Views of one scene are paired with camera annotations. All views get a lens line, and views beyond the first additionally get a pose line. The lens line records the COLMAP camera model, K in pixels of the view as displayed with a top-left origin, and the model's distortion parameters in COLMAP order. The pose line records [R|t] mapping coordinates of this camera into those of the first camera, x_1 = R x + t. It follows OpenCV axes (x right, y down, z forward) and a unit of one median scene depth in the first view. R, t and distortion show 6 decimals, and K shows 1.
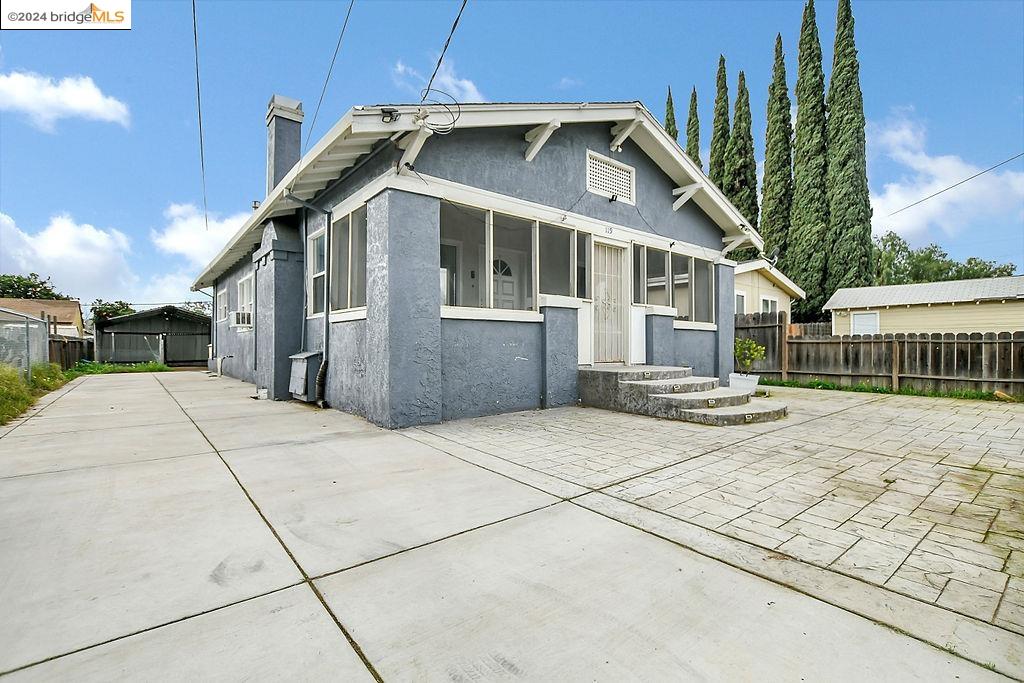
lens RADIAL K [[469.1, 0, 515.4], [0, 469.1, 349.4], [0, 0, 1]] dist [-0.022380, 0.000030]
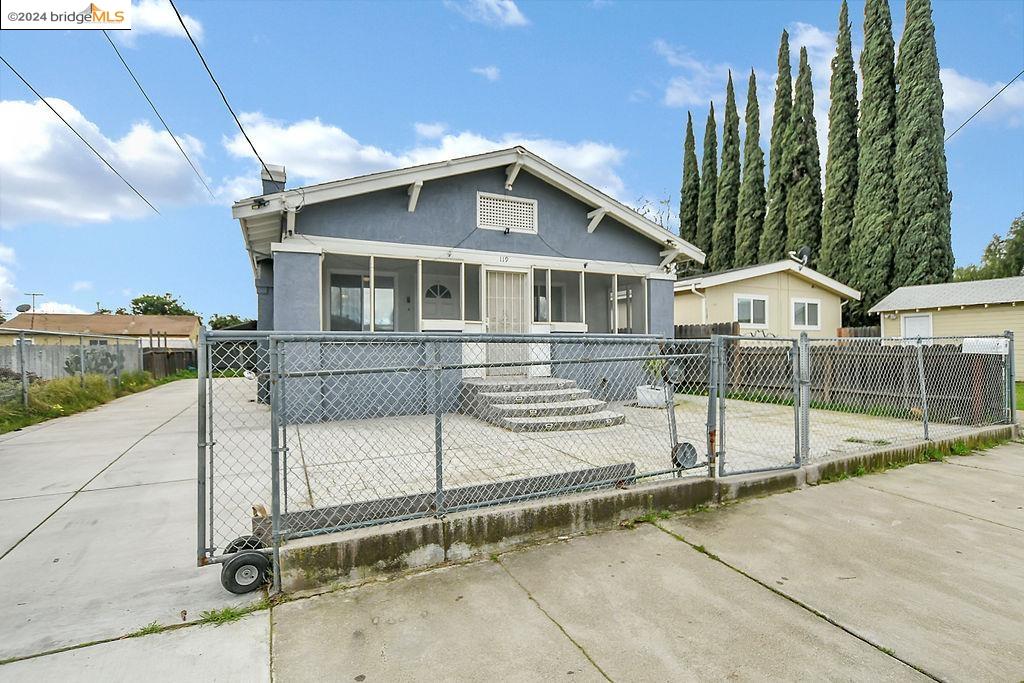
lens RADIAL K [[497.1, 0, 514.9], [0, 497.1, 349.1], [0, 0, 1]] dist [-0.020626, 0.000053]
pose [[0.972737, -0.006303, -0.231824, 0.224165], [0.004827, 0.999964, -0.006937, -0.012244], [0.231860, 0.005629, 0.972733, -0.074929]]
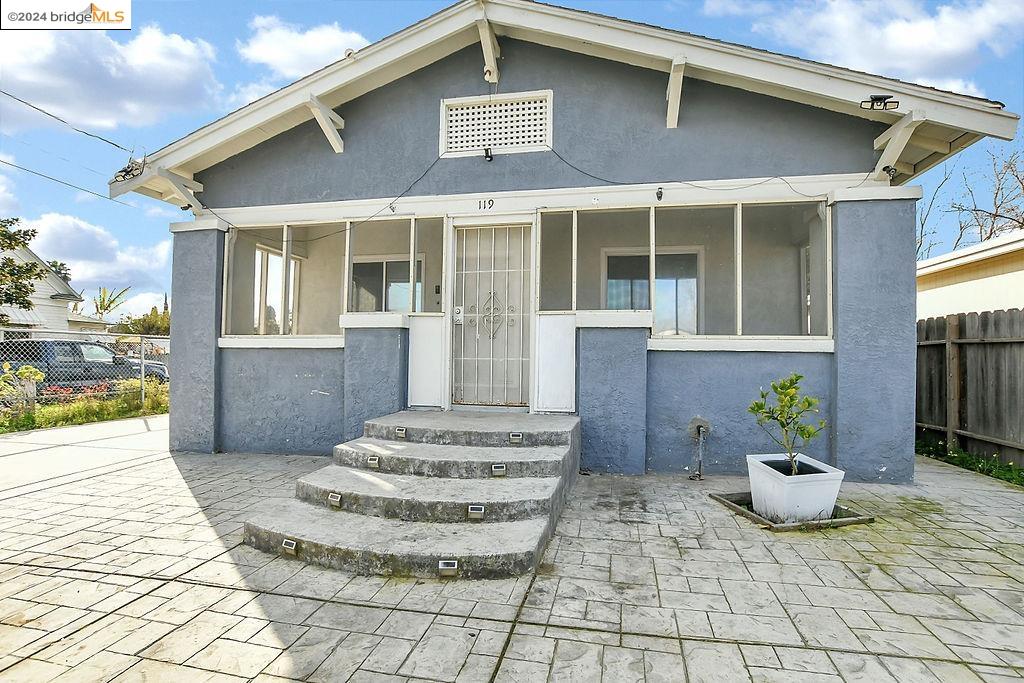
lens RADIAL K [[469.1, 0, 517.8], [0, 469.1, 348.8], [0, 0, 1]] dist [-0.022380, 0.000030]
pose [[0.643390, -0.003902, -0.765528, 0.324977], [-0.013598, 0.999771, -0.016524, -0.018337], [0.765418, 0.021041, 0.643190, 0.273773]]
